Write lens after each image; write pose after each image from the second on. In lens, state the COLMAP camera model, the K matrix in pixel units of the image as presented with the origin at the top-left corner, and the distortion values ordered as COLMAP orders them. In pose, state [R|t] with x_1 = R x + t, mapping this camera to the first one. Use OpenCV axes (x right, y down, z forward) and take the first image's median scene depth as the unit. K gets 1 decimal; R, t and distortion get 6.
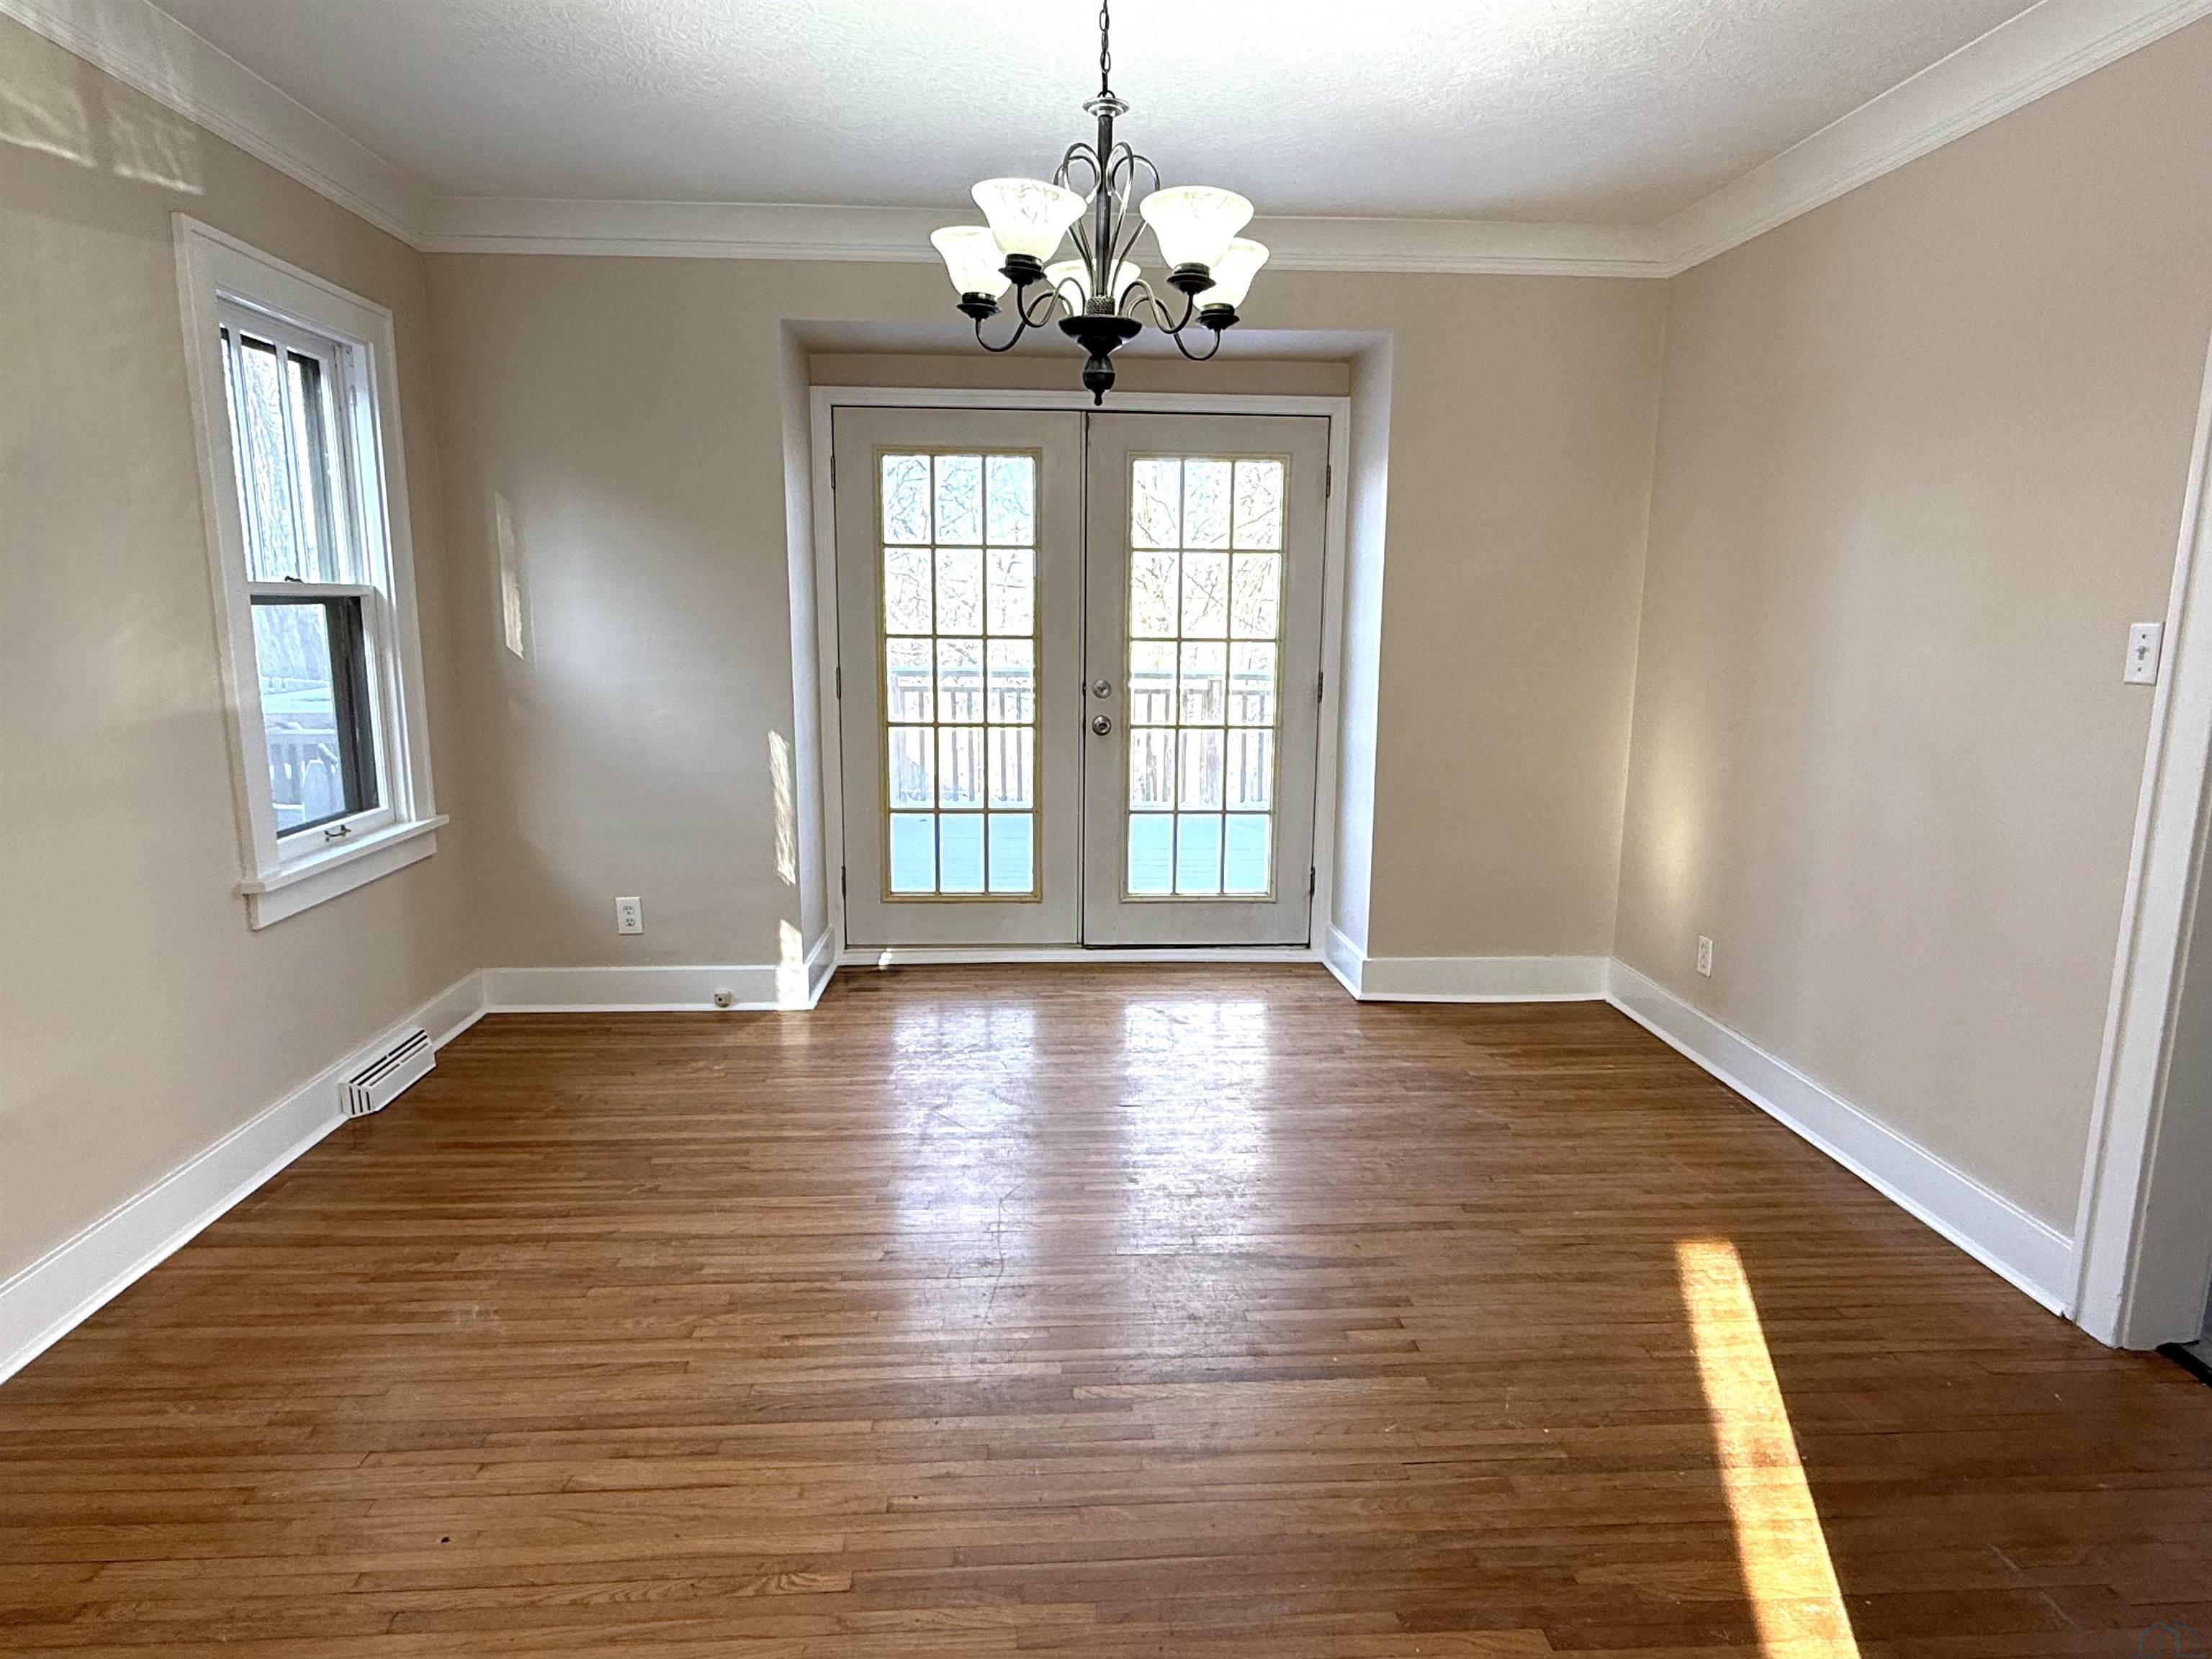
lens RADIAL K [[1283.9, 0, 1106.0], [0, 1283.9, 829.5], [0, 0, 1]] dist [-0.003913, -0.000941]
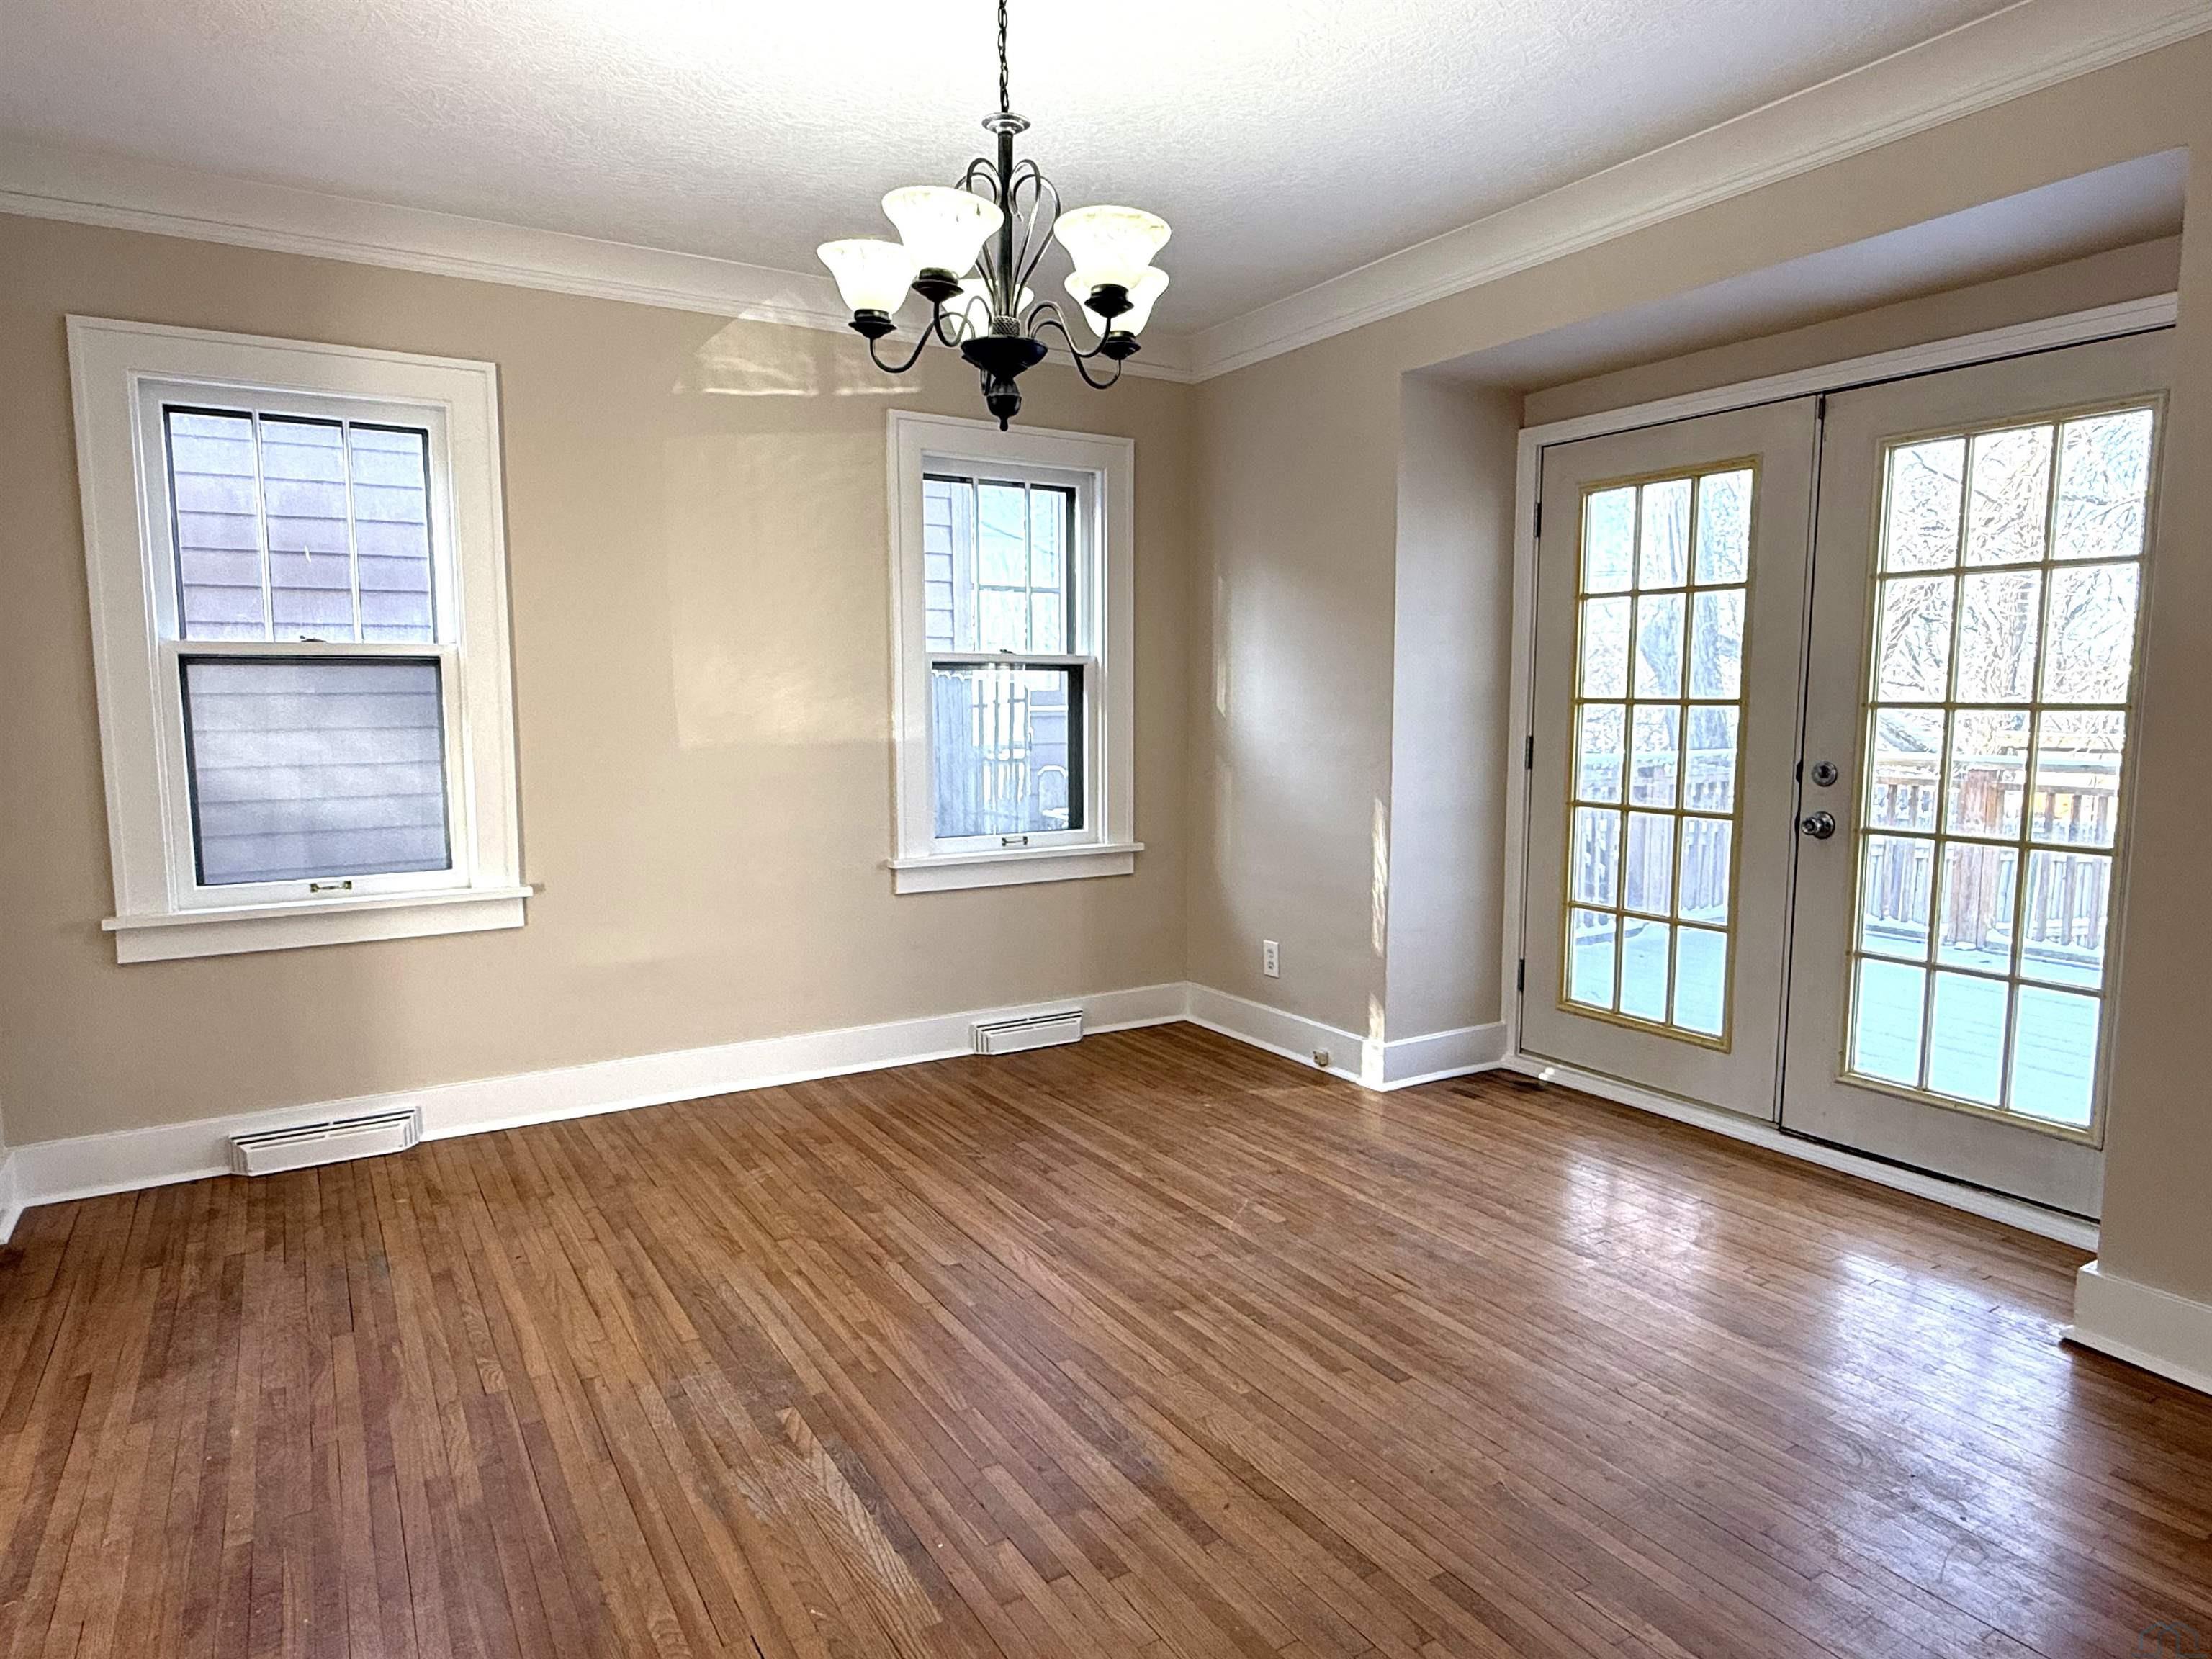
lens RADIAL K [[1289.5, 0, 1095.9], [0, 1289.5, 839.1], [0, 0, 1]] dist [-0.003510, -0.000859]
pose [[0.475416, 0.091725, -0.874966, 0.497567], [-0.147951, 0.988721, 0.023261, -0.035211], [0.867231, 0.118393, 0.483624, 0.352437]]
